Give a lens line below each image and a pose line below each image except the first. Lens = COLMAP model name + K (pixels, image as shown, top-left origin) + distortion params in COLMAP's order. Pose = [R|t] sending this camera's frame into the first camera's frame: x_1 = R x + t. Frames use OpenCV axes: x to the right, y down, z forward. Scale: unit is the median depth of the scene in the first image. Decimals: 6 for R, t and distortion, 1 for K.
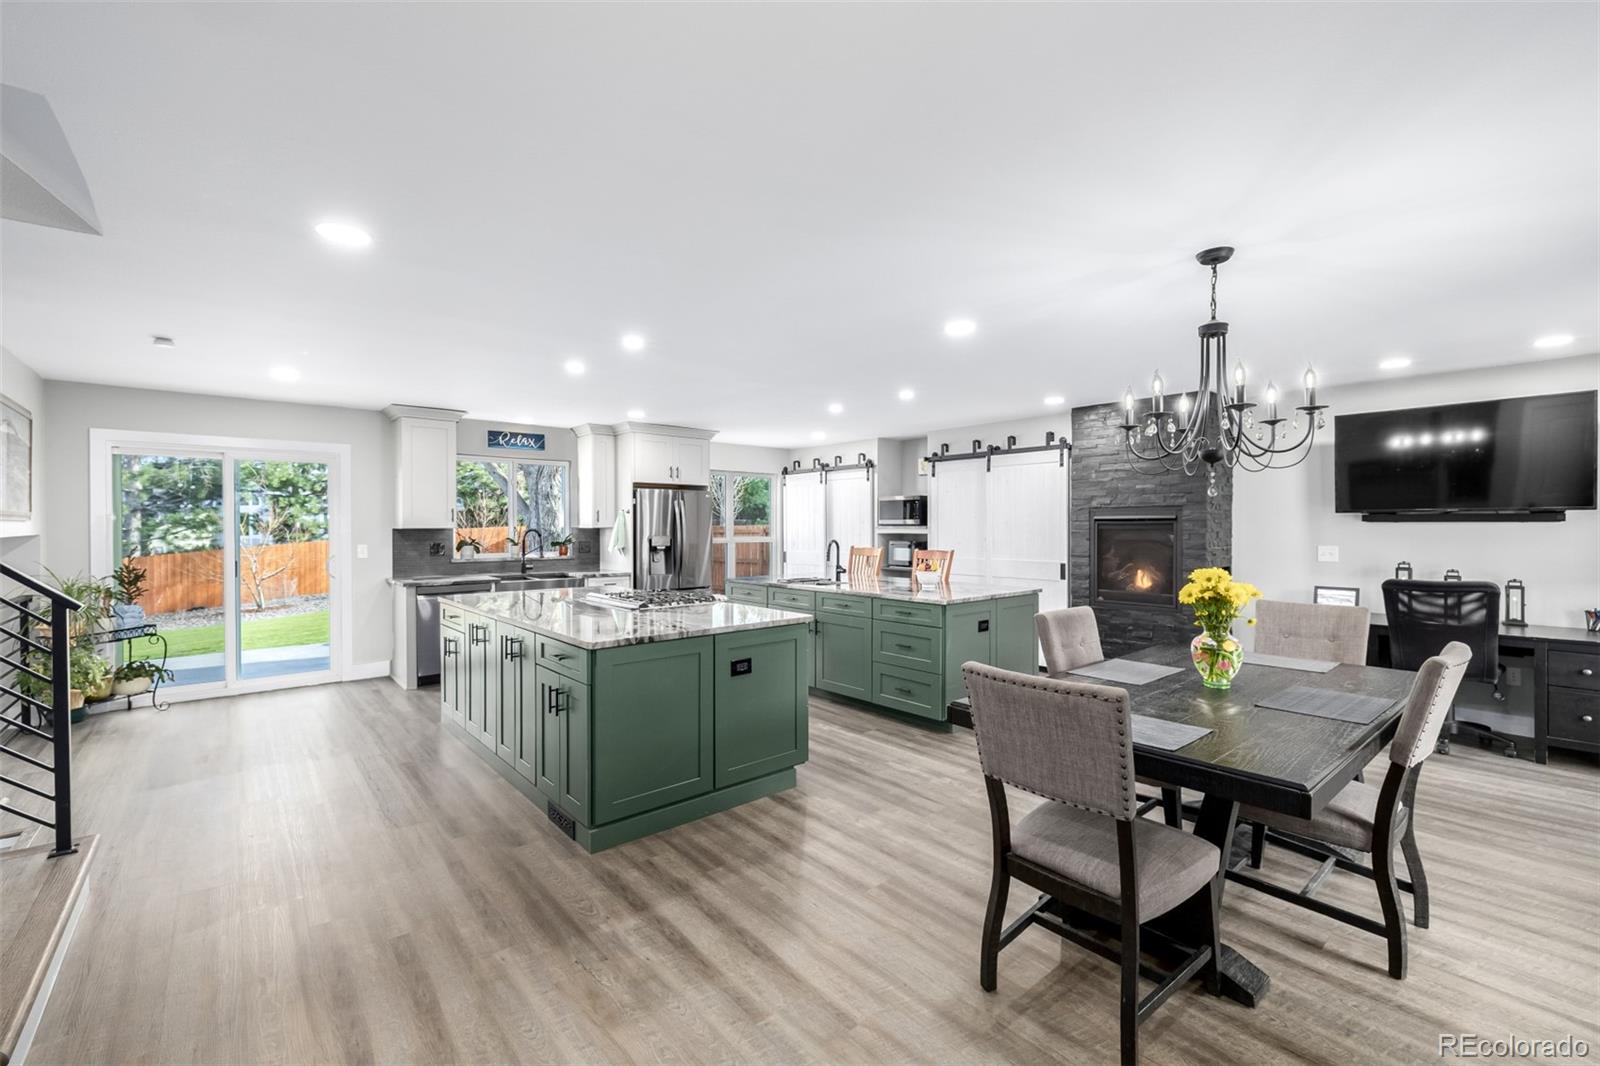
lens RADIAL K [[667.3, 0, 787.4], [0, 667.3, 531.7], [0, 0, 1]] dist [0.001137, 0.000334]
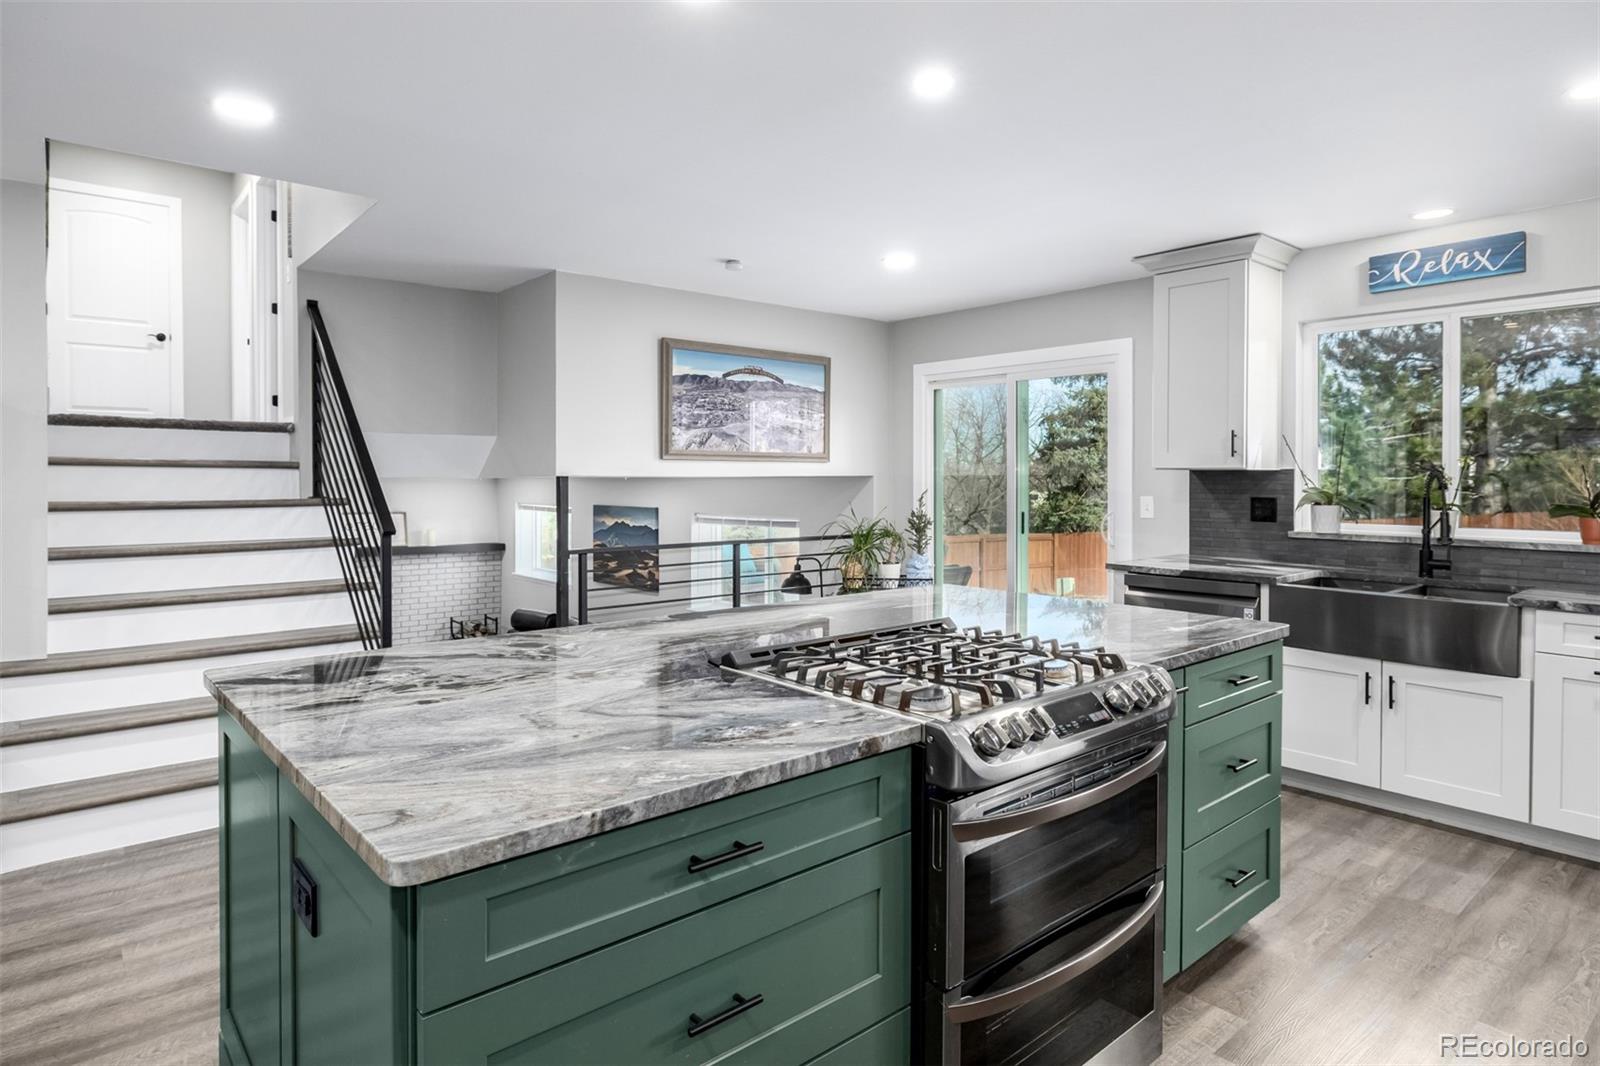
lens RADIAL K [[891.4, 0, 794.0], [0, 891.4, 487.7], [0, 0, 1]] dist [0.005449, -0.002982]
pose [[0.005856, 0.015235, -0.999867, 0.183984], [-0.013342, 0.999796, 0.015155, 0.003412], [0.999894, 0.013251, 0.006058, 0.657619]]
